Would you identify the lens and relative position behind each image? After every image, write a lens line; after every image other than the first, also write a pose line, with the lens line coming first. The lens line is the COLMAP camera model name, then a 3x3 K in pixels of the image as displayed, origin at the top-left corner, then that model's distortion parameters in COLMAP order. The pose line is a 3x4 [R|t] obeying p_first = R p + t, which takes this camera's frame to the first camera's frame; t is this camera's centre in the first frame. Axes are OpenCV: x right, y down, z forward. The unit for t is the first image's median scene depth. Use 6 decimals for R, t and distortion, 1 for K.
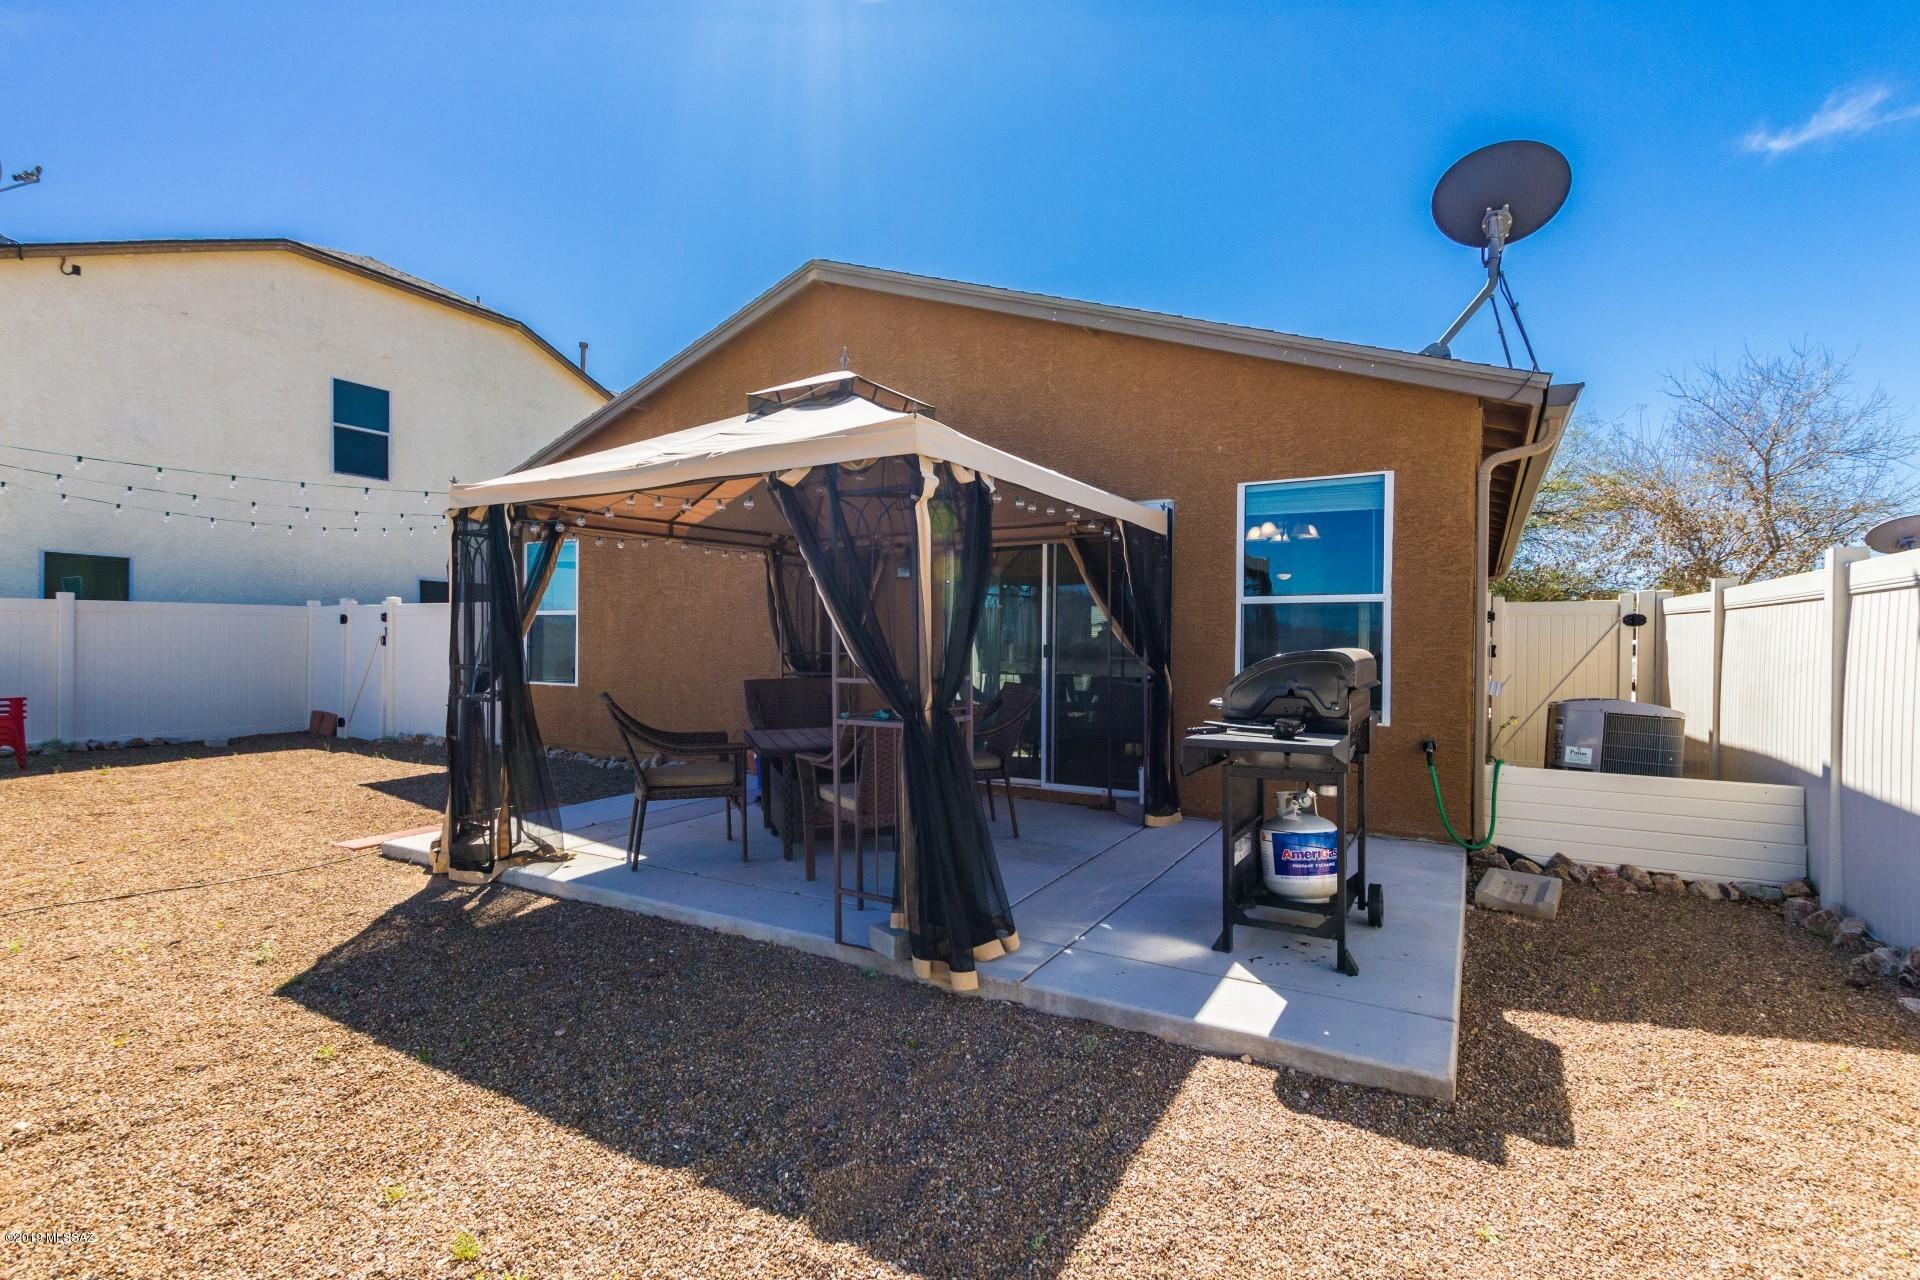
lens RADIAL K [[874.3, 0, 957.1], [0, 874.3, 648.7], [0, 0, 1]] dist [0.001656, -0.000310]
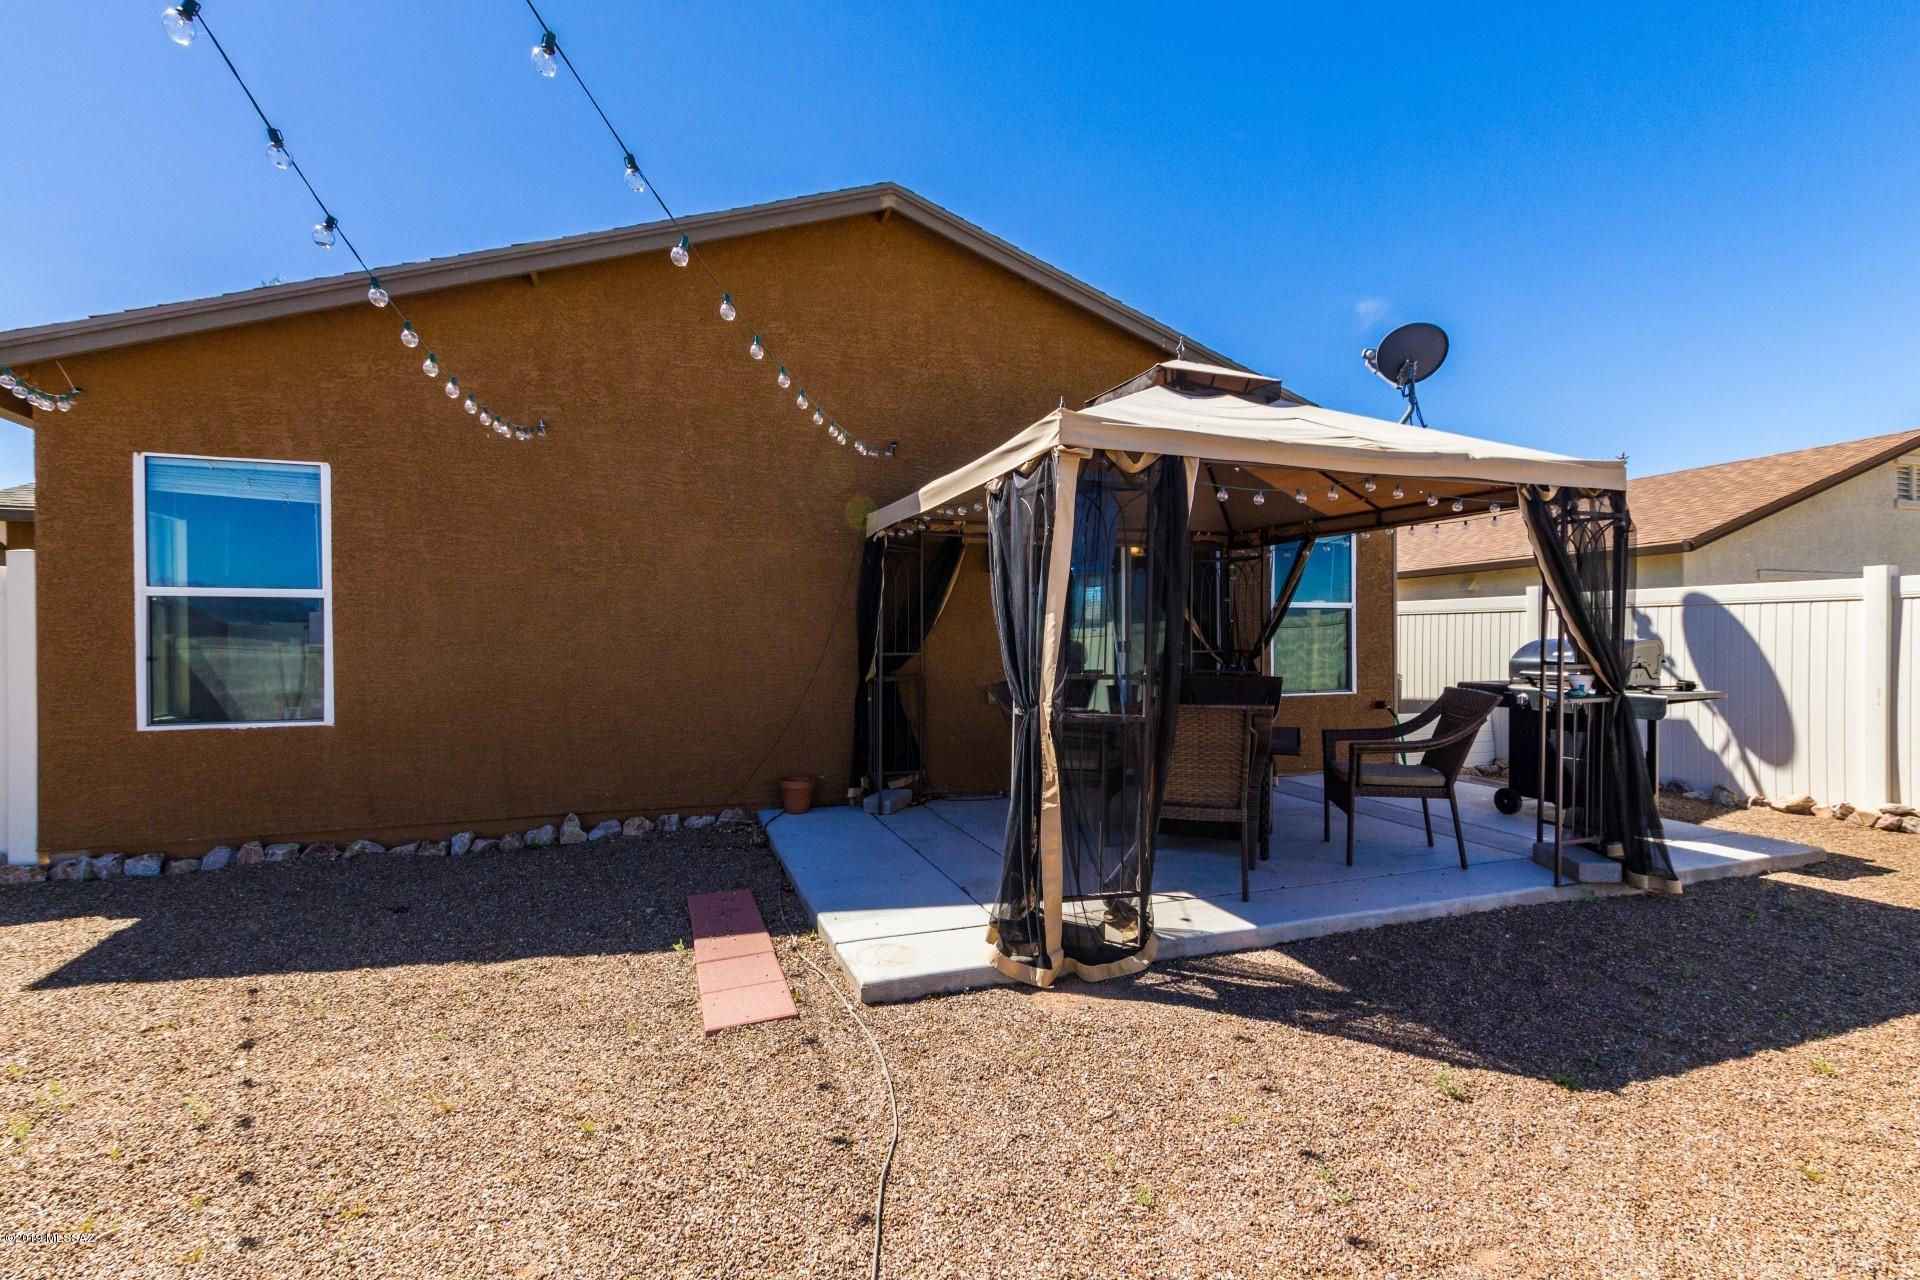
lens RADIAL K [[874.3, 0, 957.1], [0, 874.3, 648.7], [0, 0, 1]] dist [0.001656, -0.000310]
pose [[0.647734, -0.014871, 0.761721, -1.189888], [0.014106, 0.999872, 0.007526, -0.007887], [-0.761736, 0.005870, 0.647861, 0.638910]]
